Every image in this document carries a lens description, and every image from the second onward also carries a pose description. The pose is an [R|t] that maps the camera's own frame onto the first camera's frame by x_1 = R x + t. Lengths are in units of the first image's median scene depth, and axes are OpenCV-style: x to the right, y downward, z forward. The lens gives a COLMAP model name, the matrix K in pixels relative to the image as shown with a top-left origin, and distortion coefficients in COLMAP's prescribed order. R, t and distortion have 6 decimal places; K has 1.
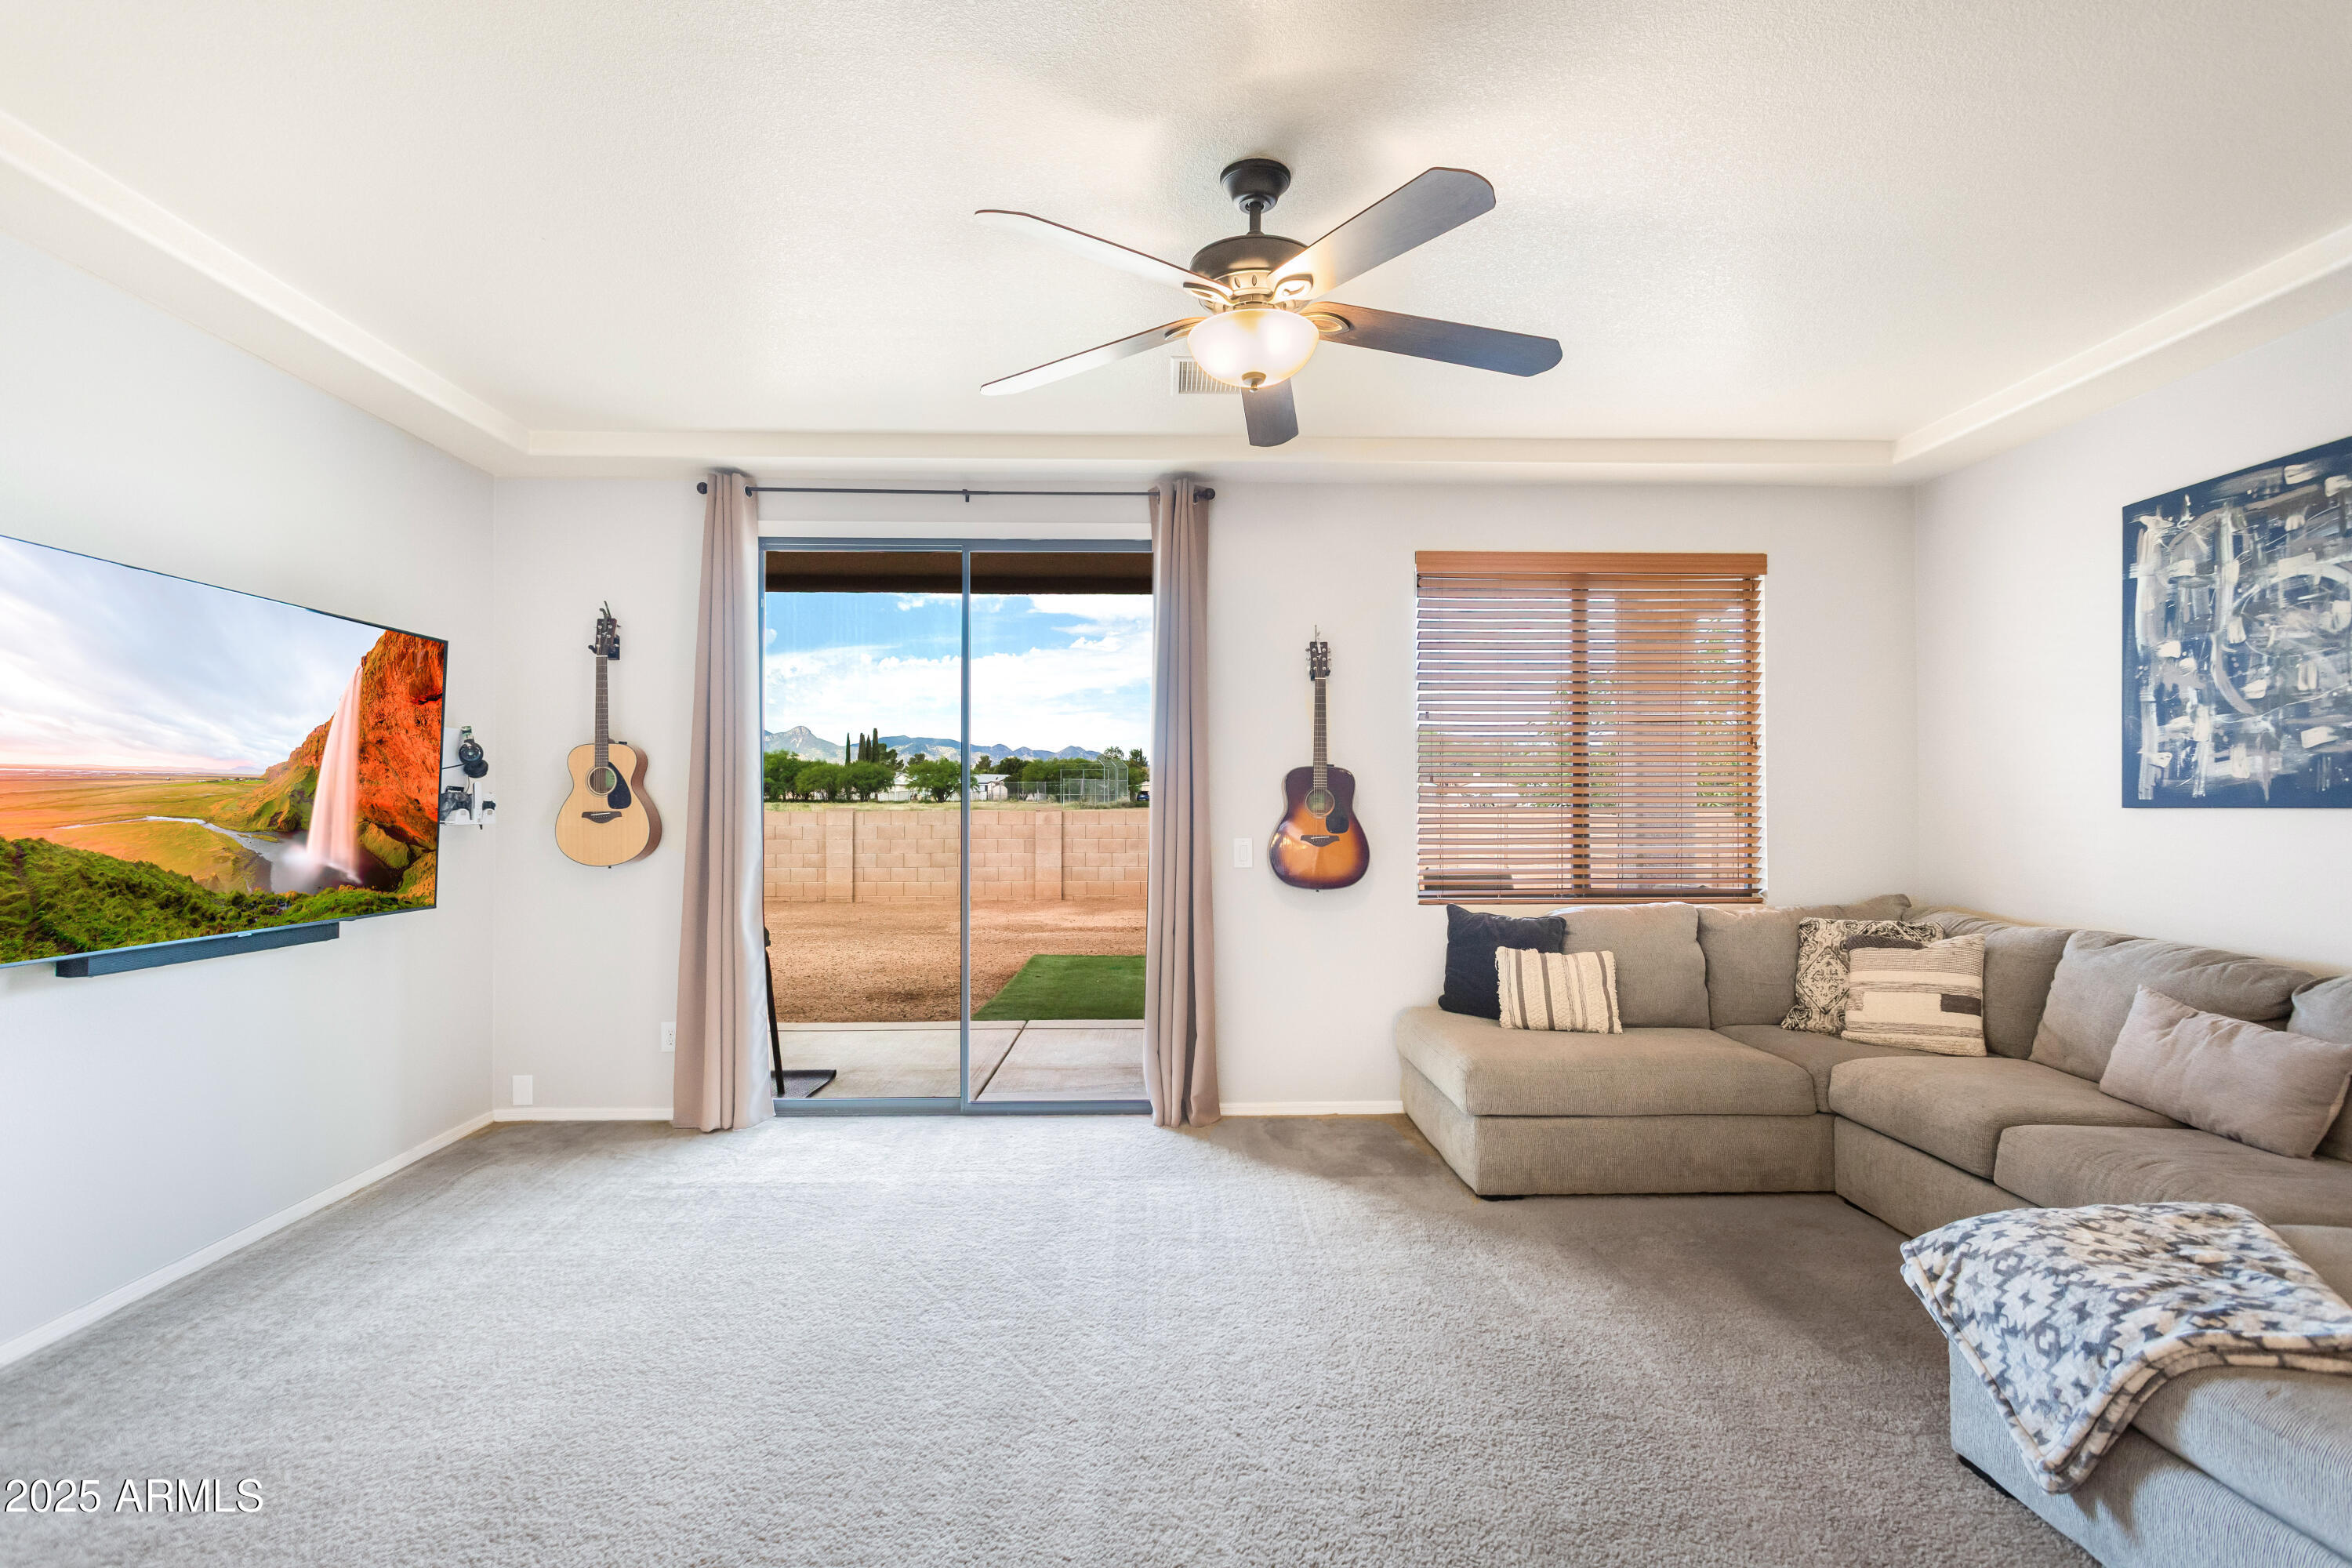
lens RADIAL K [[1133.6, 0, 1182.3], [0, 1133.6, 784.1], [0, 0, 1]] dist [0.008641, 0.001383]
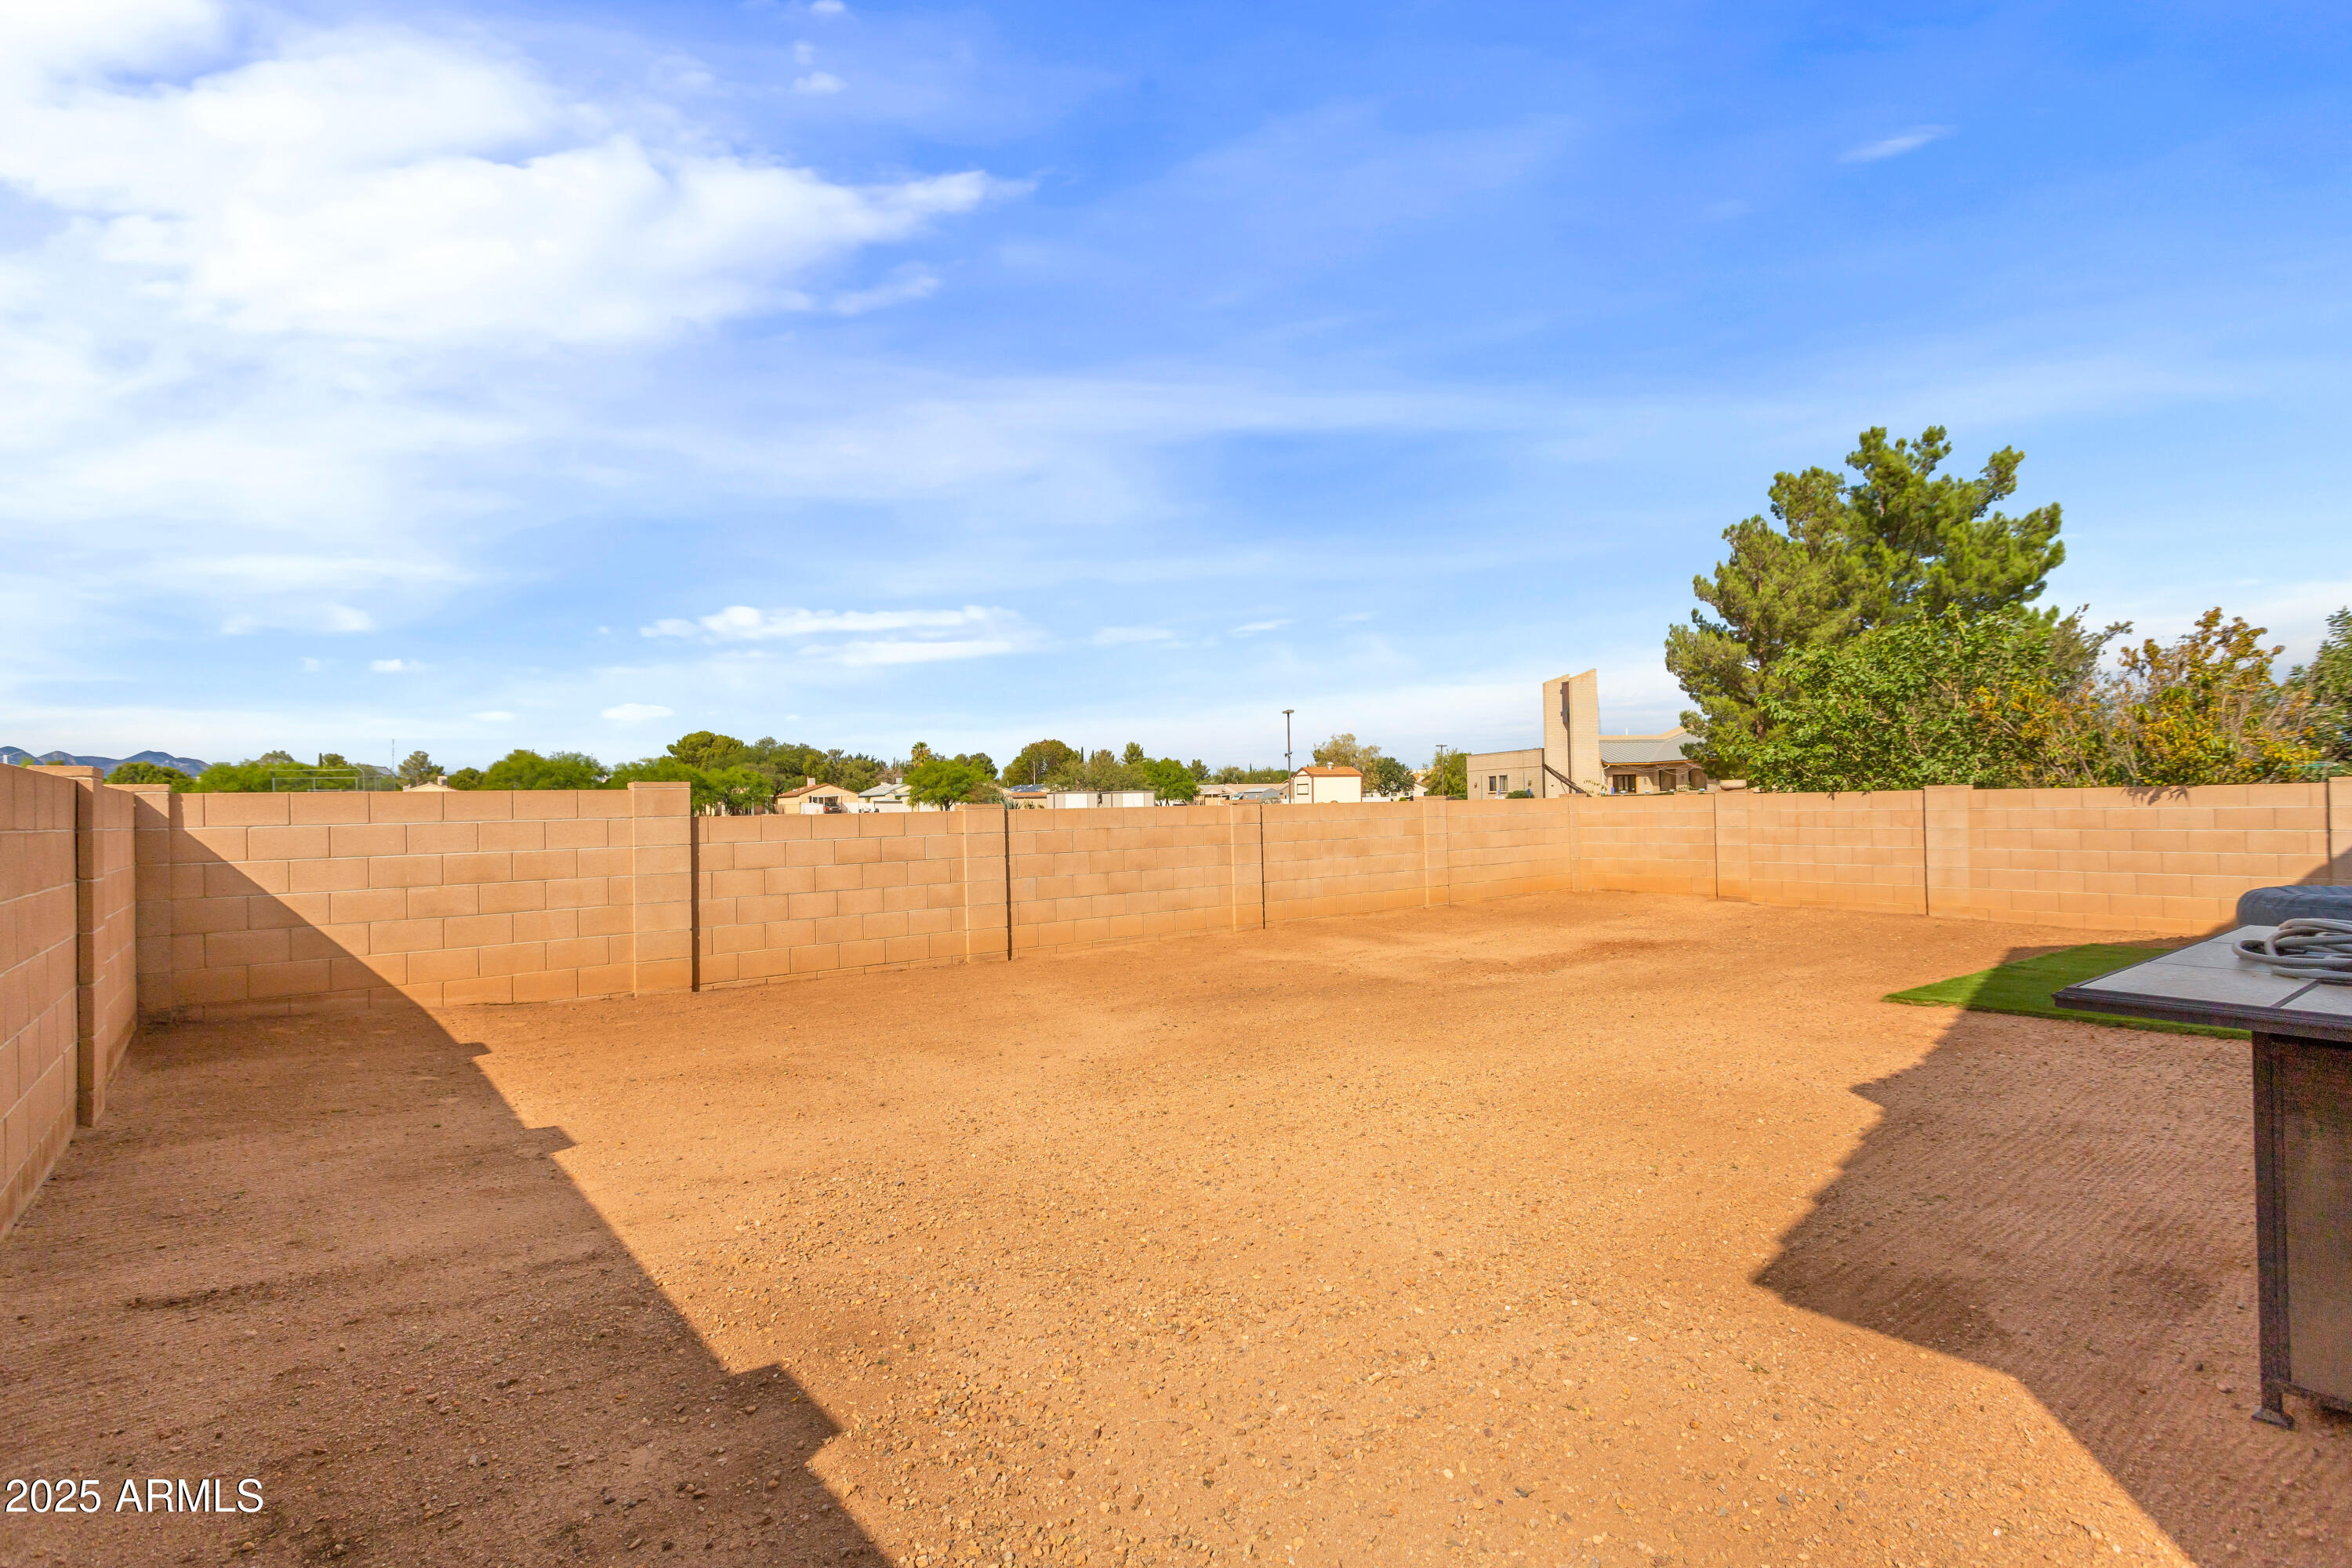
lens RADIAL K [[1133.6, 0, 1178.1], [0, 1133.6, 788.5], [0, 0, 1]] dist [0.008641, 0.001383]
pose [[0.800508, -0.009269, 0.599251, -0.582062], [0.005905, 0.999954, 0.007579, 0.007141], [-0.599293, -0.002529, 0.800525, 0.451474]]
